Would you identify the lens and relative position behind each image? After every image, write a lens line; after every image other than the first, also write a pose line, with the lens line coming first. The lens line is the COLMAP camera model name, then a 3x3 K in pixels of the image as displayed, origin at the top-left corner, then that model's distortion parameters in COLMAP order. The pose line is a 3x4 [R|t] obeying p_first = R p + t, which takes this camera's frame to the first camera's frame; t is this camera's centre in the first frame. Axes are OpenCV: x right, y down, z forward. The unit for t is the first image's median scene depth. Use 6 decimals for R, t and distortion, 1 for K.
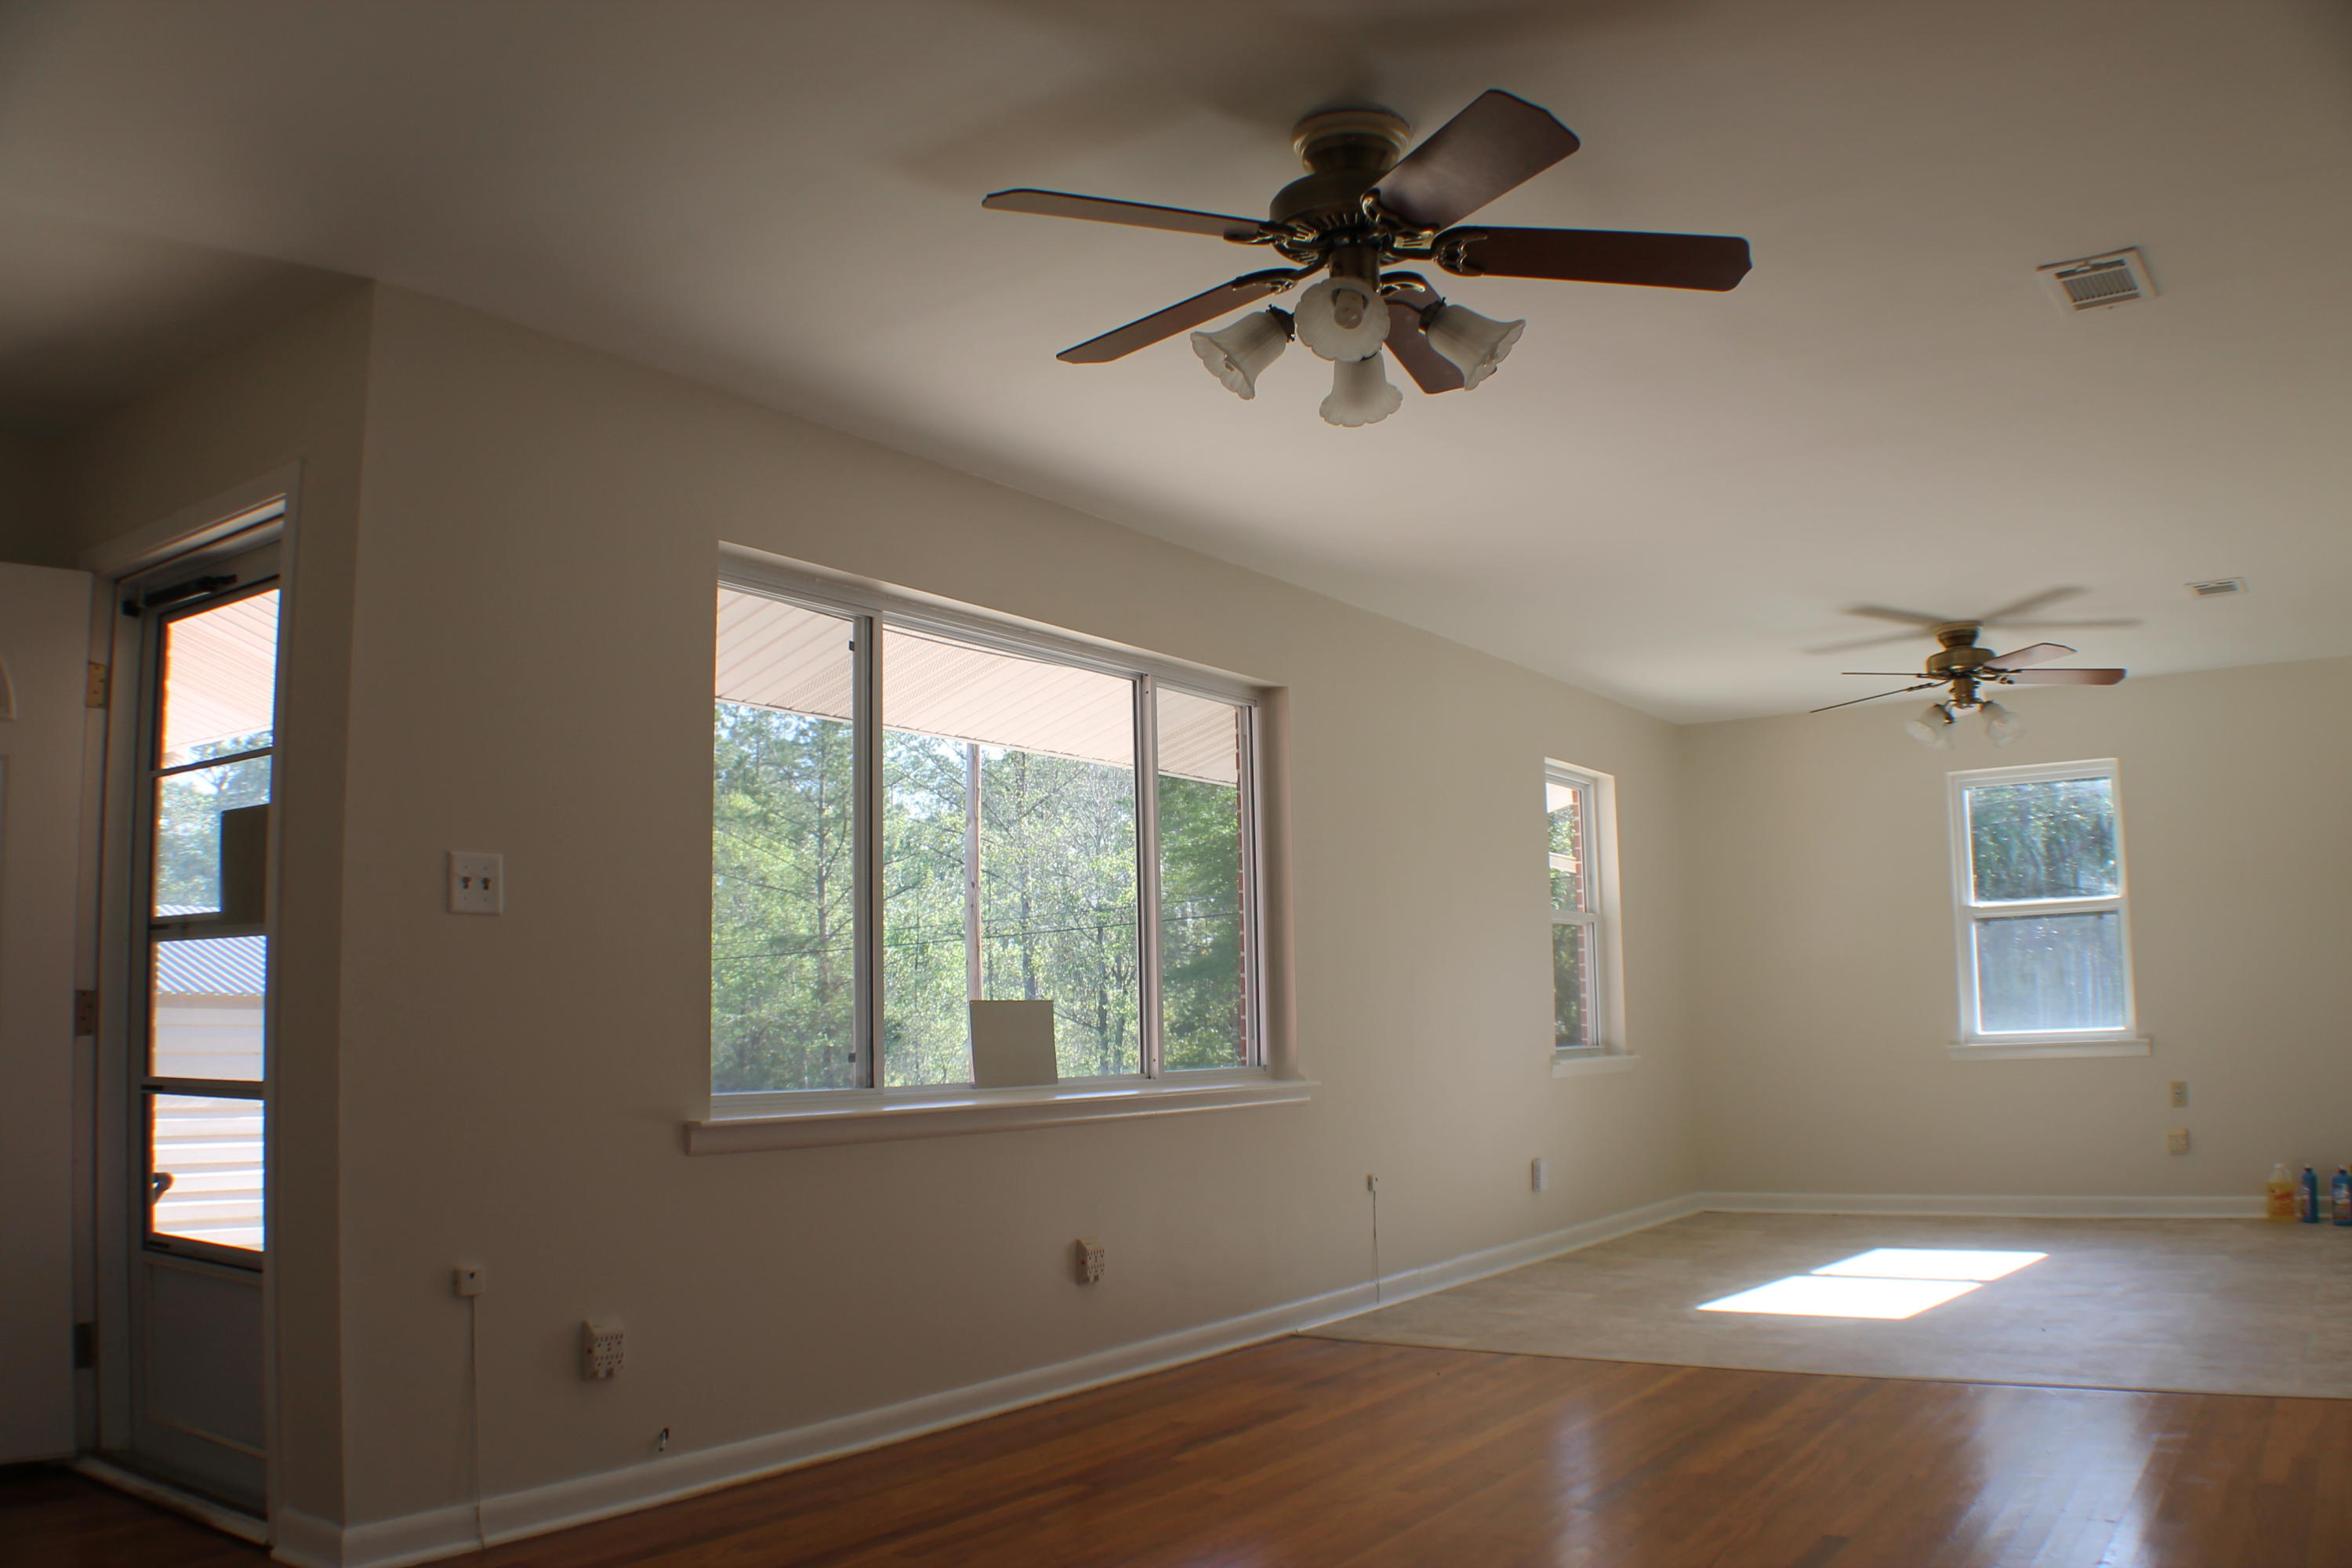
lens RADIAL K [[1854.9, 0, 1172.9], [0, 1854.9, 794.8], [0, 0, 1]] dist [-0.196323, 0.067024]
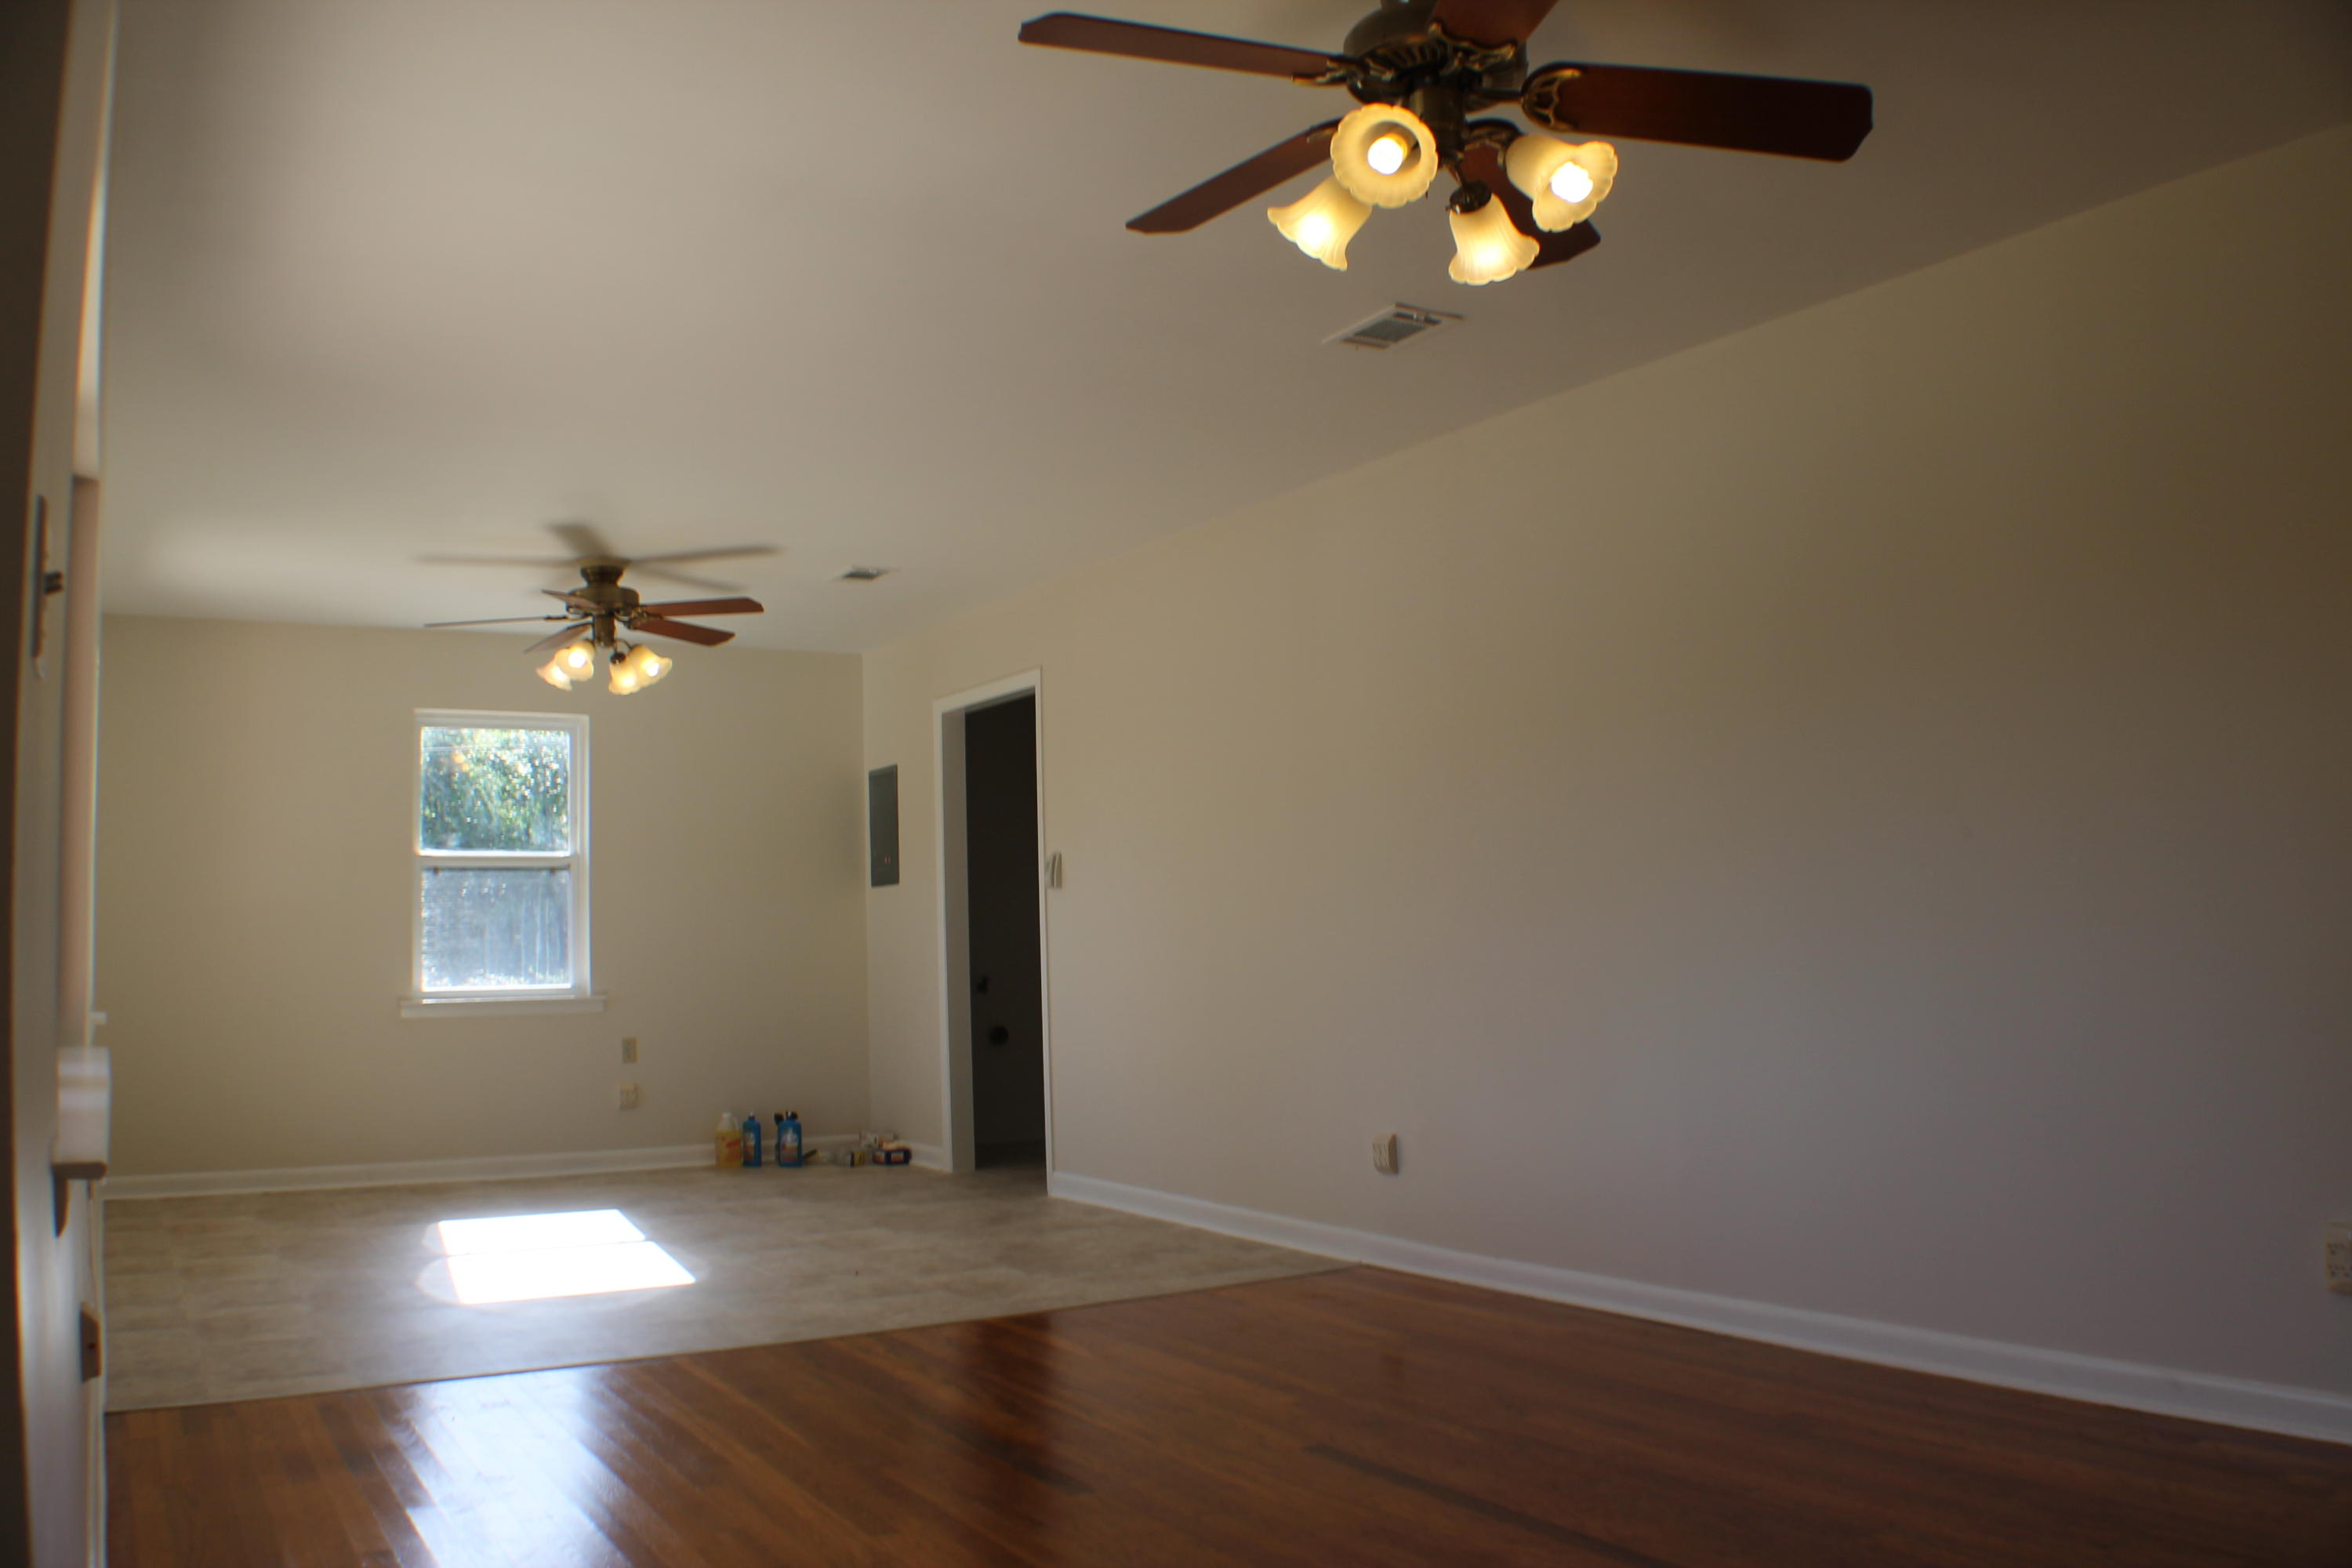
lens RADIAL K [[1854.9, 0, 1172.9], [0, 1854.9, 794.8], [0, 0, 1]] dist [-0.196323, 0.067024]
pose [[0.393398, 0.080489, 0.915838, -0.279237], [-0.092832, 0.994547, -0.047531, 0.041720], [-0.914669, -0.066320, 0.398725, 0.277722]]
